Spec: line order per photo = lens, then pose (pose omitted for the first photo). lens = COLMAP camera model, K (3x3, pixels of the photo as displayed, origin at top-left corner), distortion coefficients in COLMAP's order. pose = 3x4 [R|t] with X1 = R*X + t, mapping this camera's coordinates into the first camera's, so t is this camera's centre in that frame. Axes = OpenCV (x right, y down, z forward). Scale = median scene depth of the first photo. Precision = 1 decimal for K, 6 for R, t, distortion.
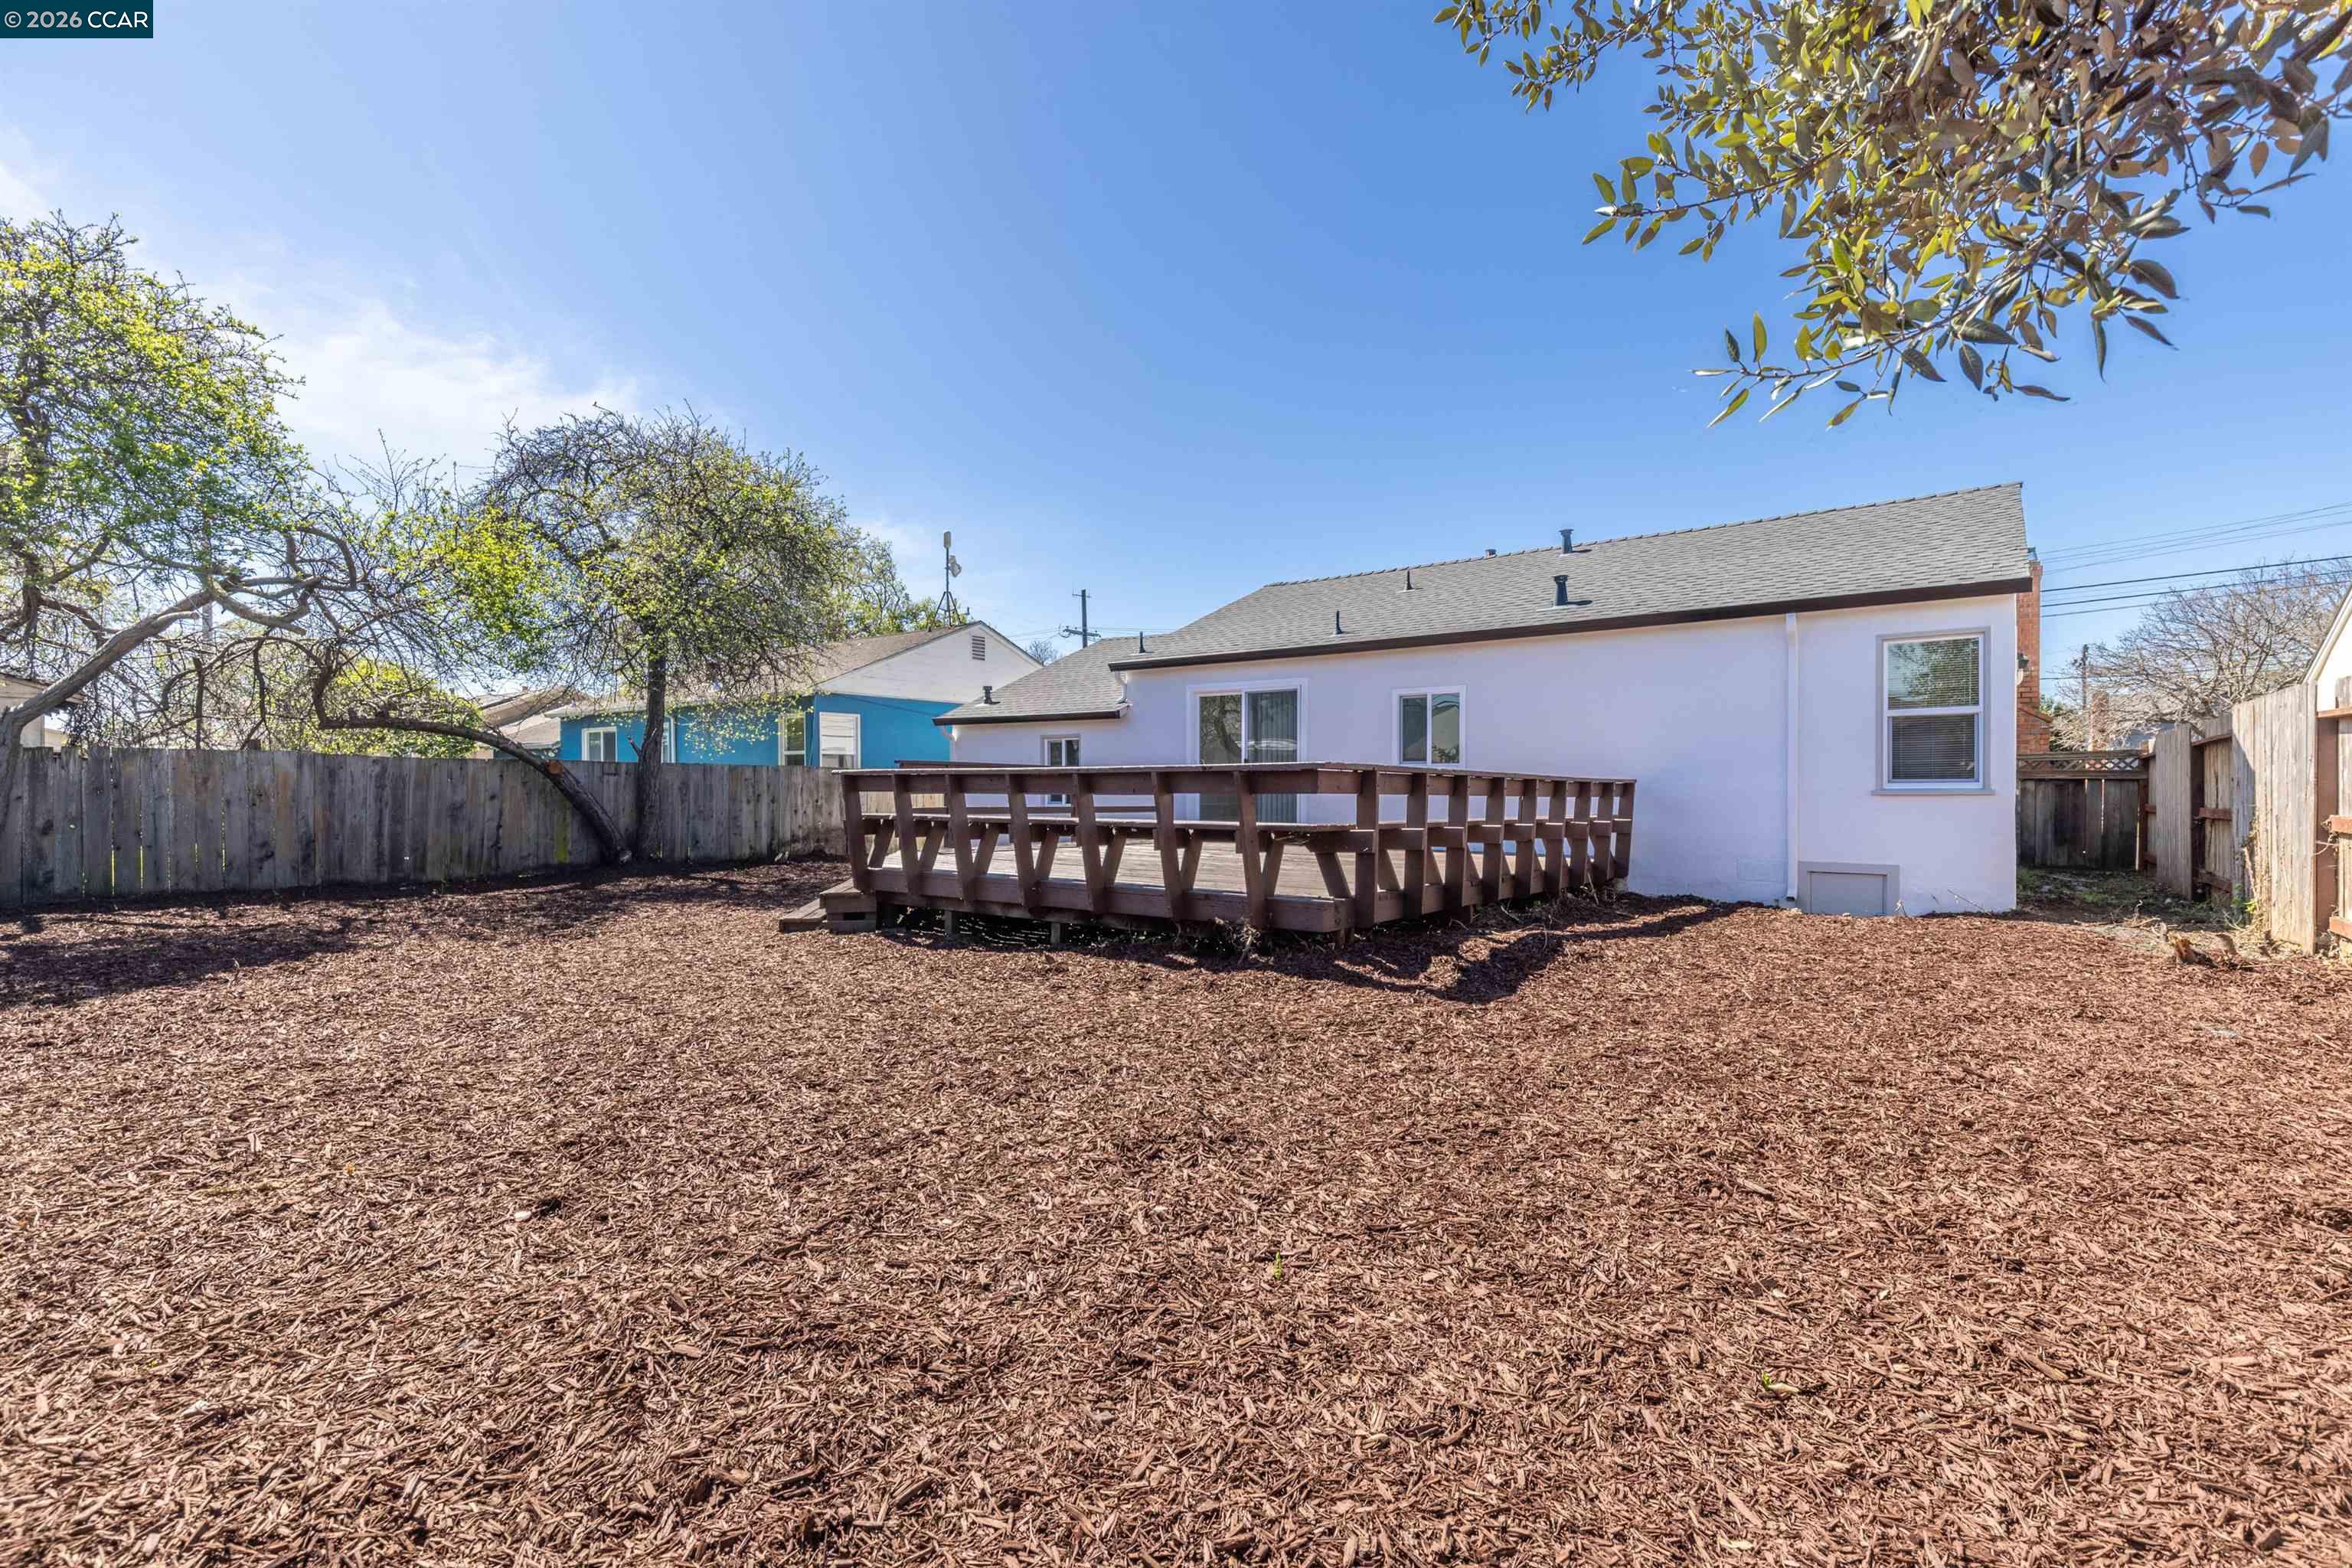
lens RADIAL K [[1081.6, 0, 1182.9], [0, 1081.6, 781.1], [0, 0, 1]] dist [0.000999, -0.000001]
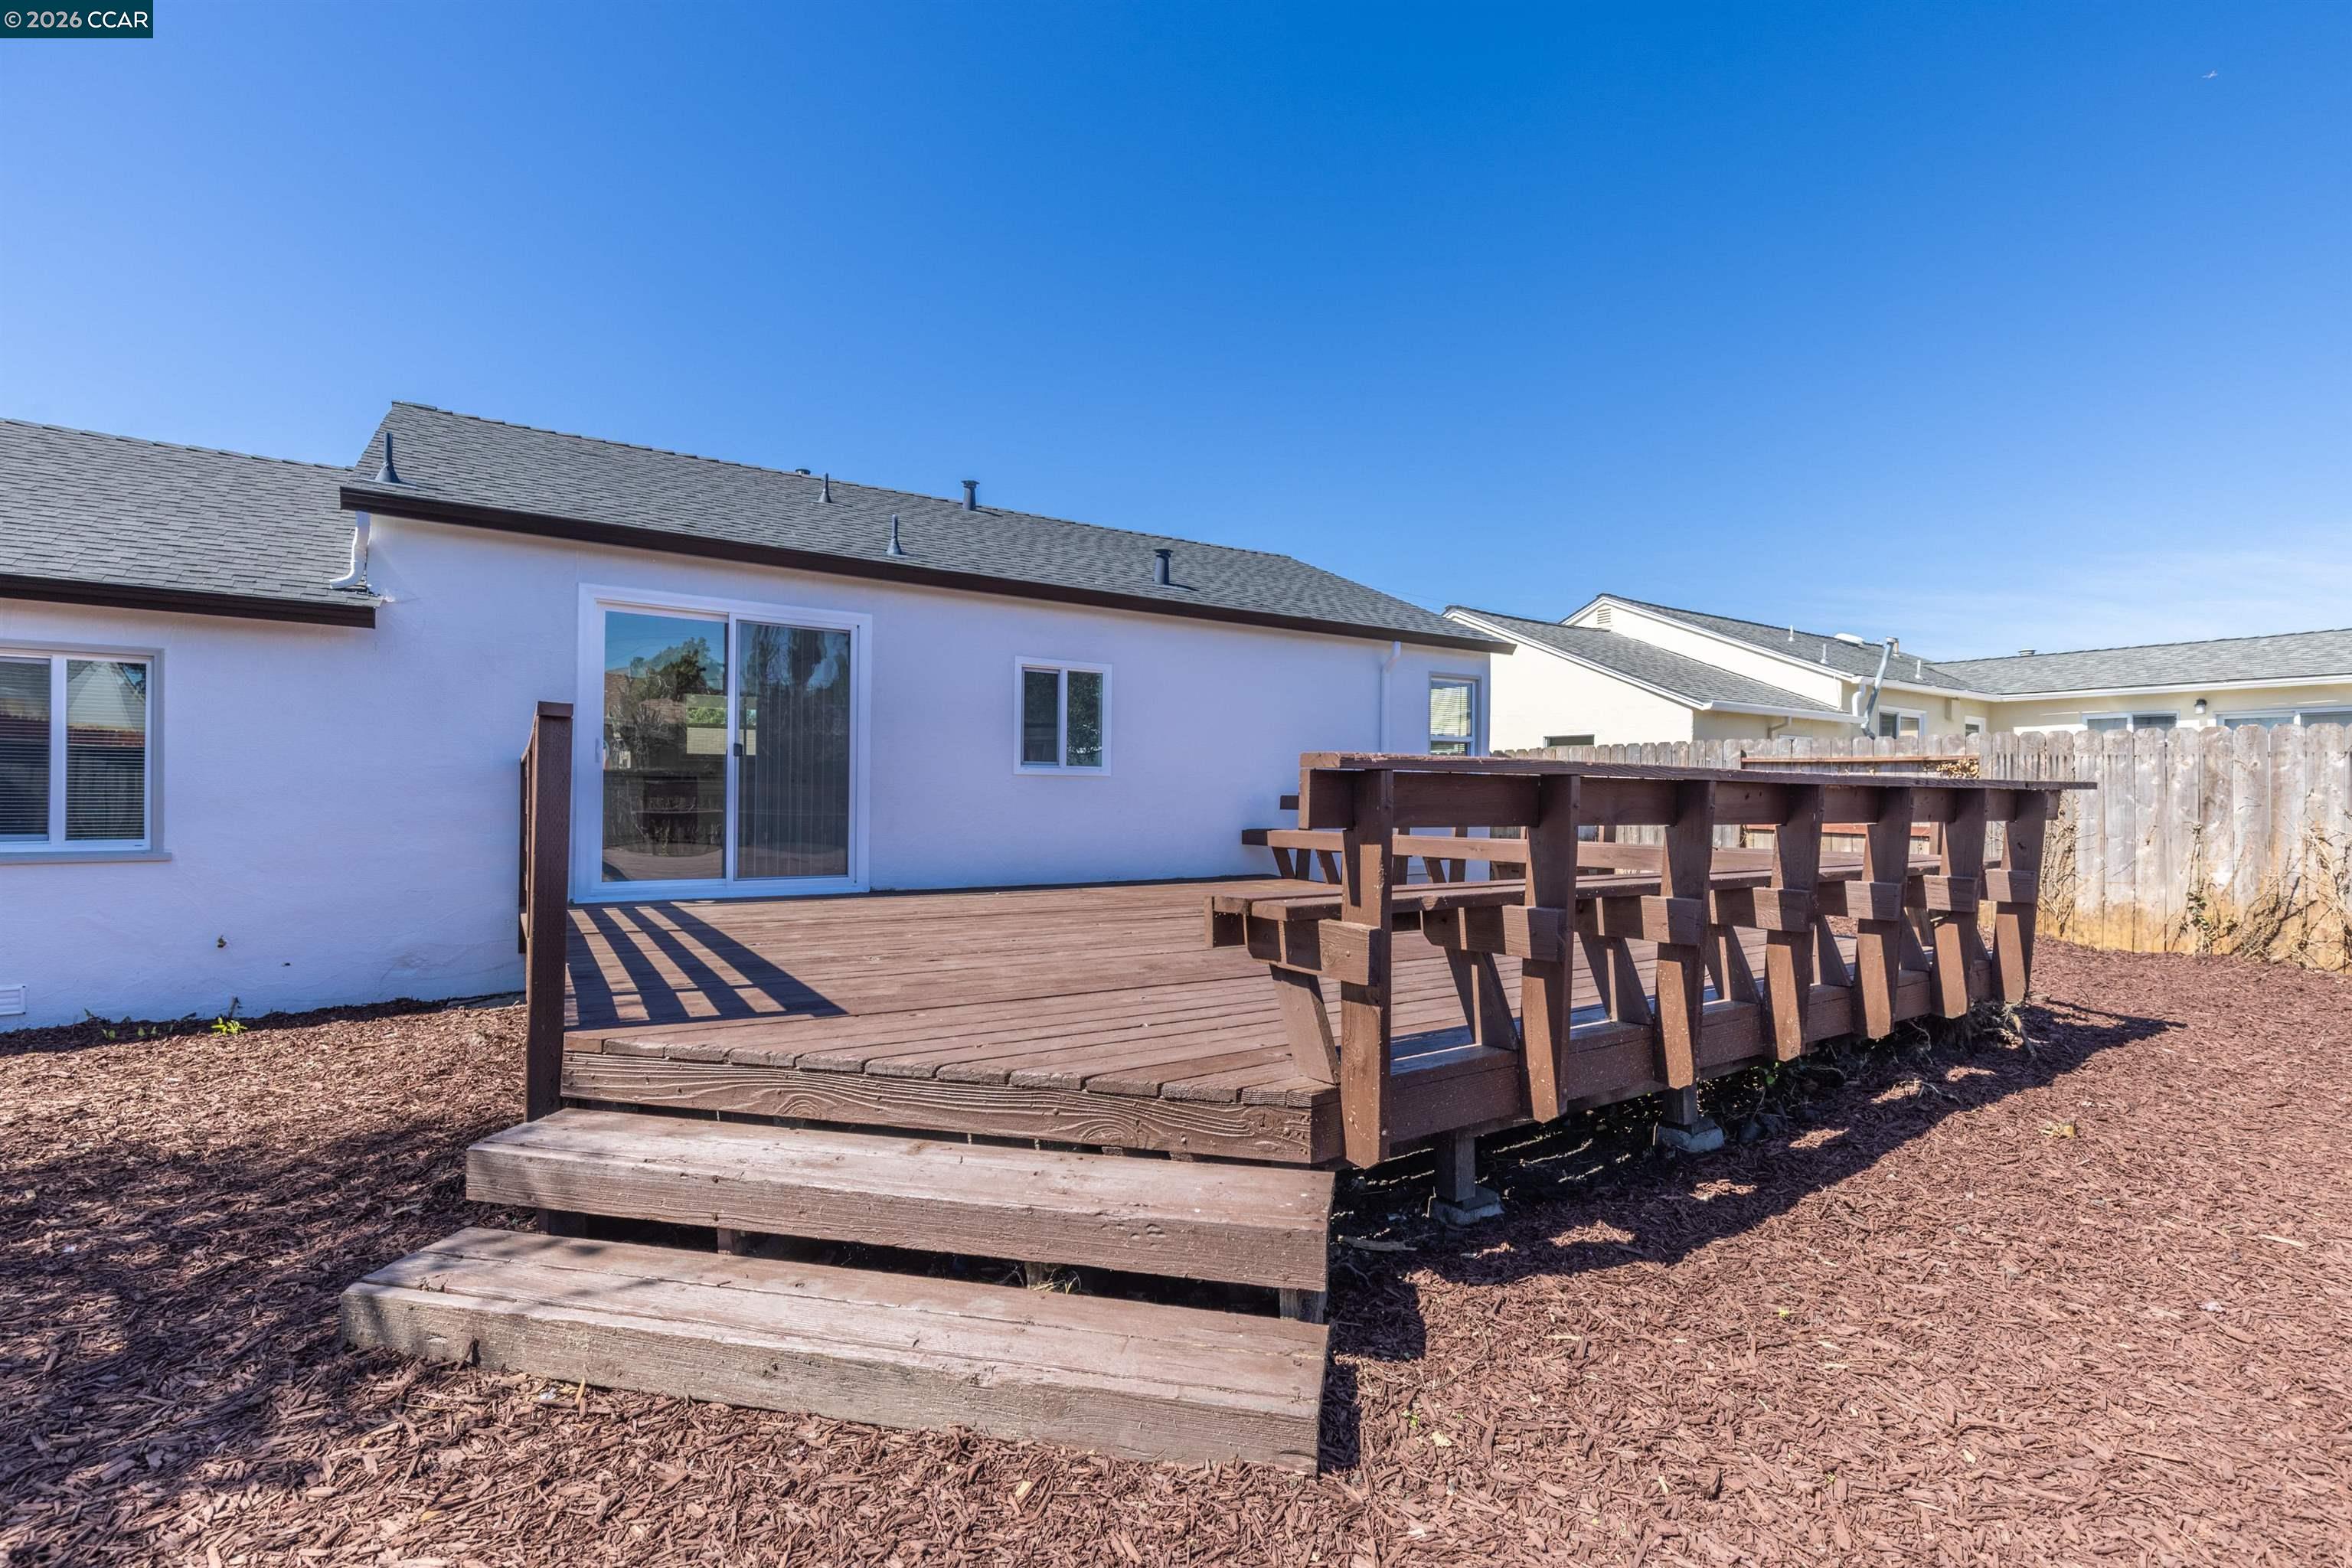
lens RADIAL K [[1053.3, 0, 1187.5], [0, 1053.3, 789.2], [0, 0, 1]] dist [0.008586, -0.002387]
pose [[0.323444, 0.007320, 0.946219, -0.340980], [-0.015902, 0.999871, -0.002299, -0.001189], [-0.946114, -0.014303, 0.323519, 0.583680]]
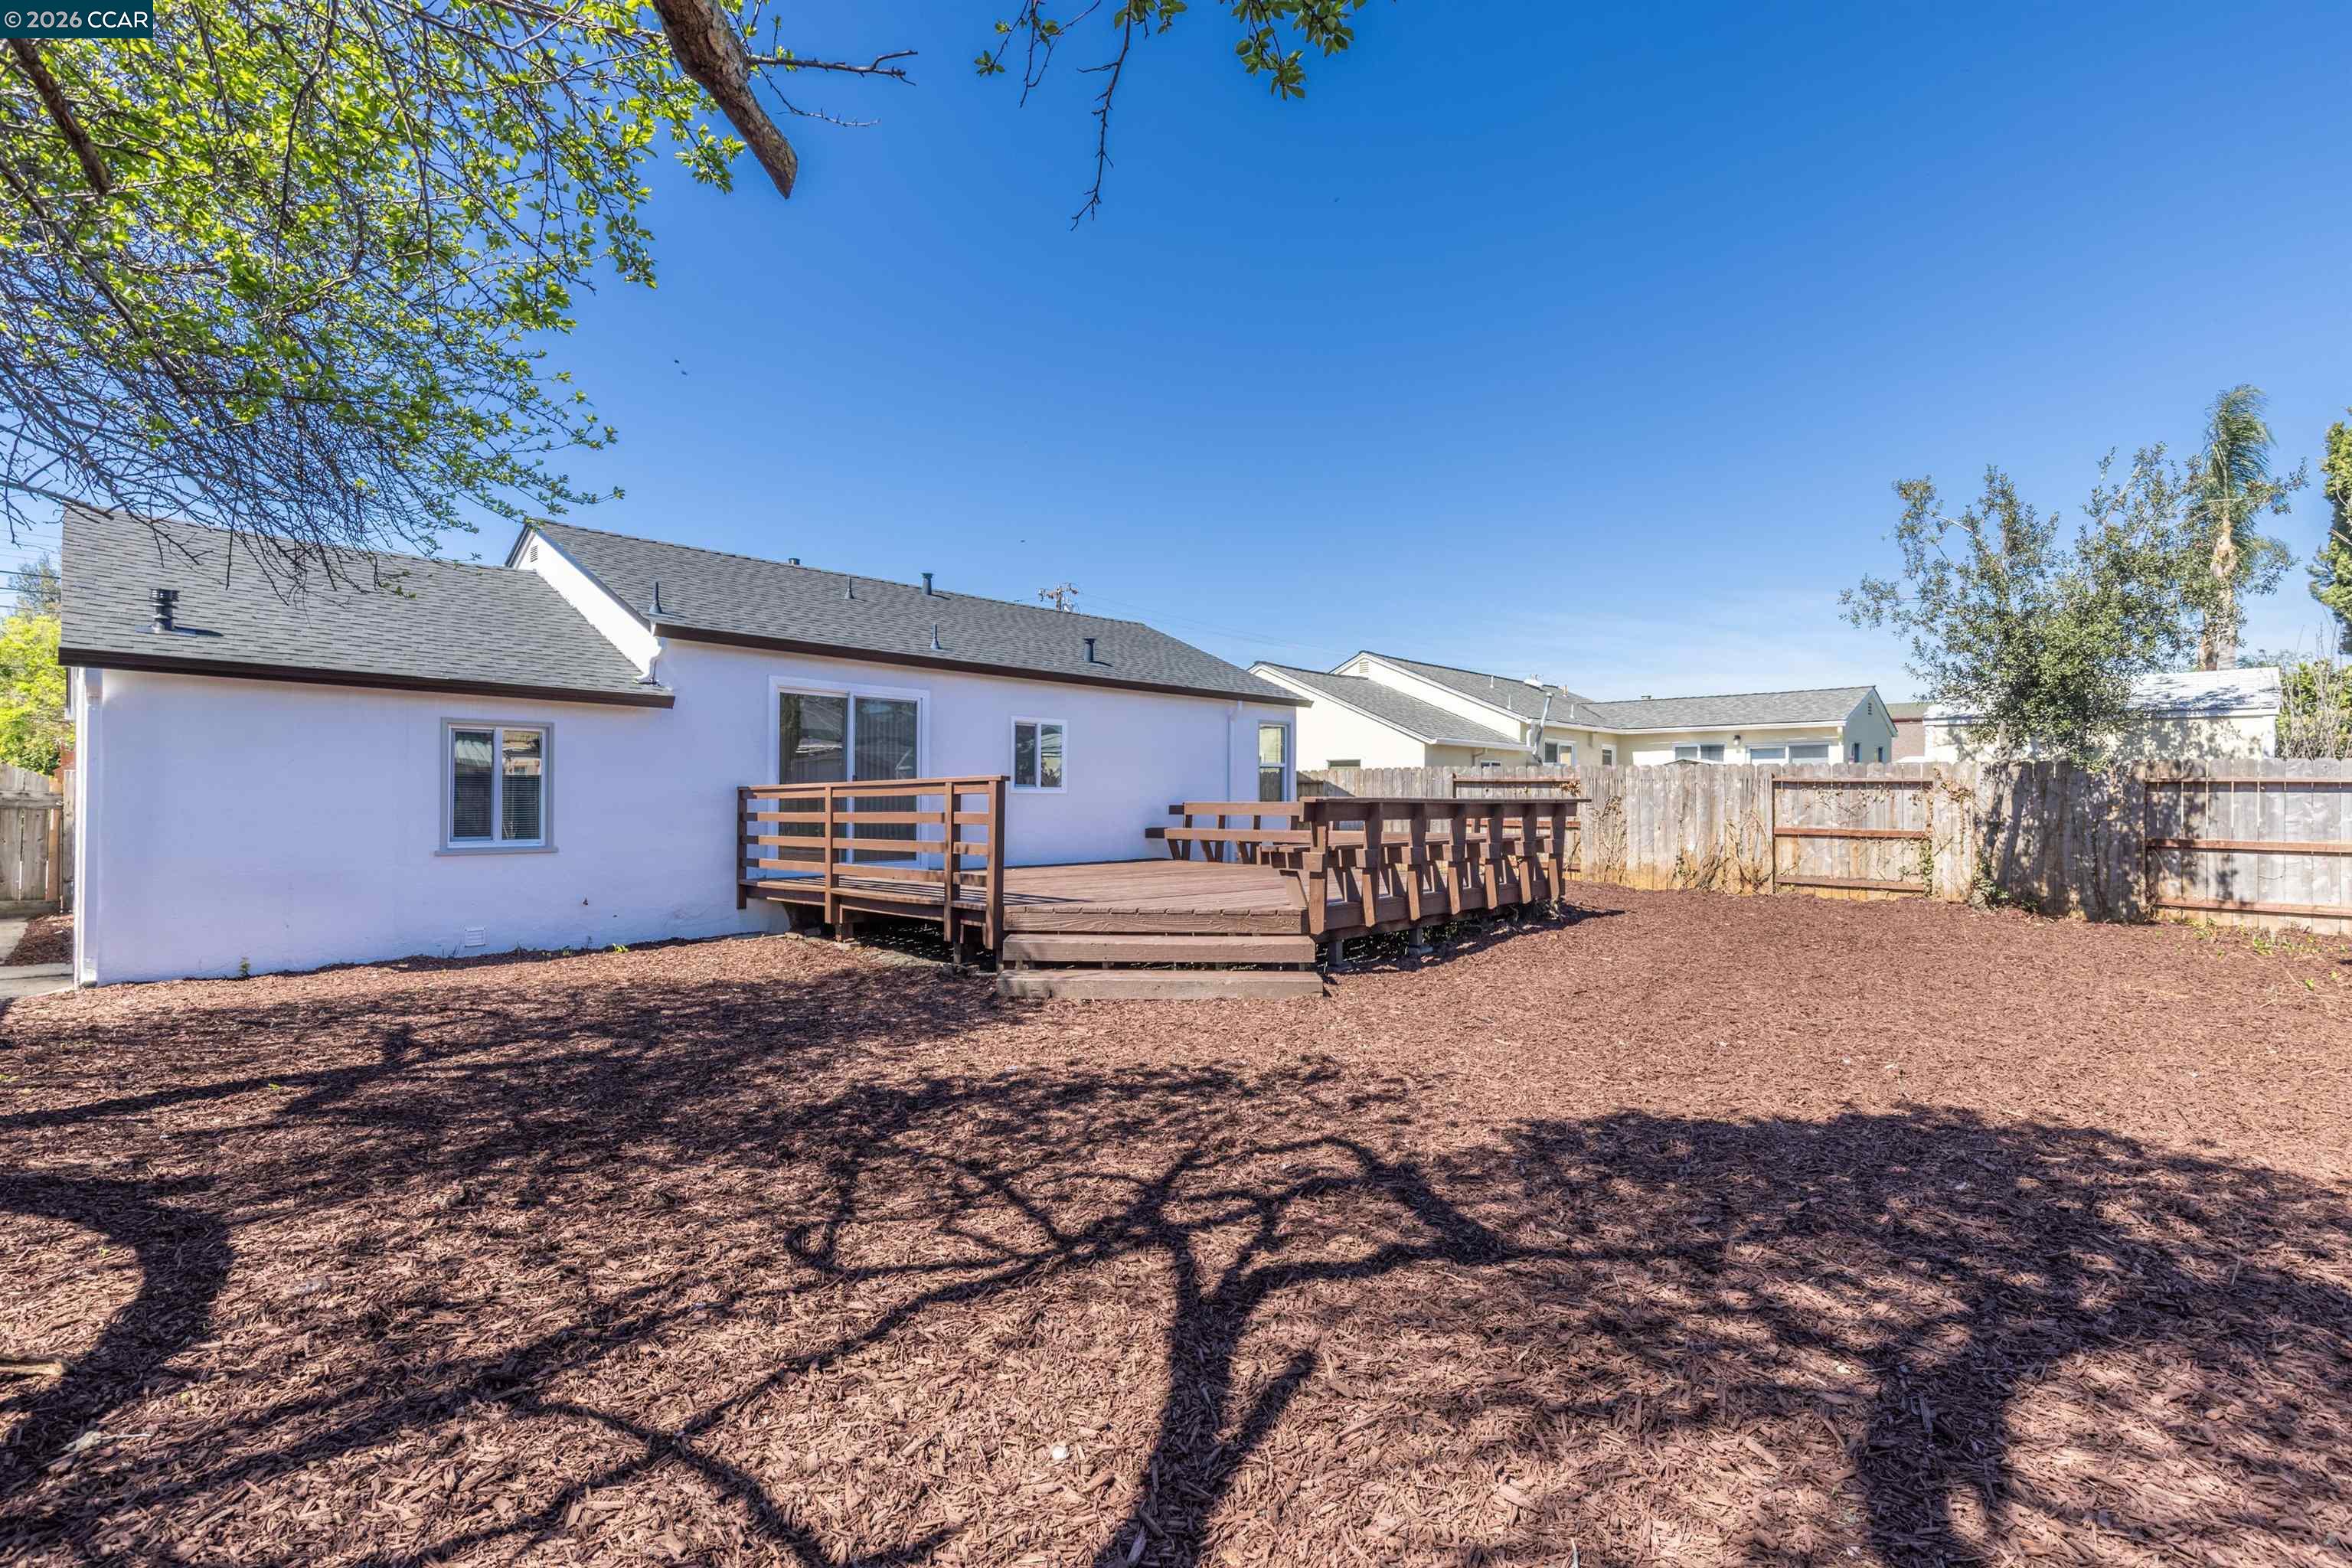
lens RADIAL K [[1053.3, 0, 1182.6], [0, 1053.3, 785.4], [0, 0, 1]] dist [0.008586, -0.002387]
pose [[0.113506, 0.013577, 0.993445, -0.674808], [-0.010721, 0.999865, -0.012439, -0.005793], [-0.993480, -0.009239, 0.113636, 0.617462]]
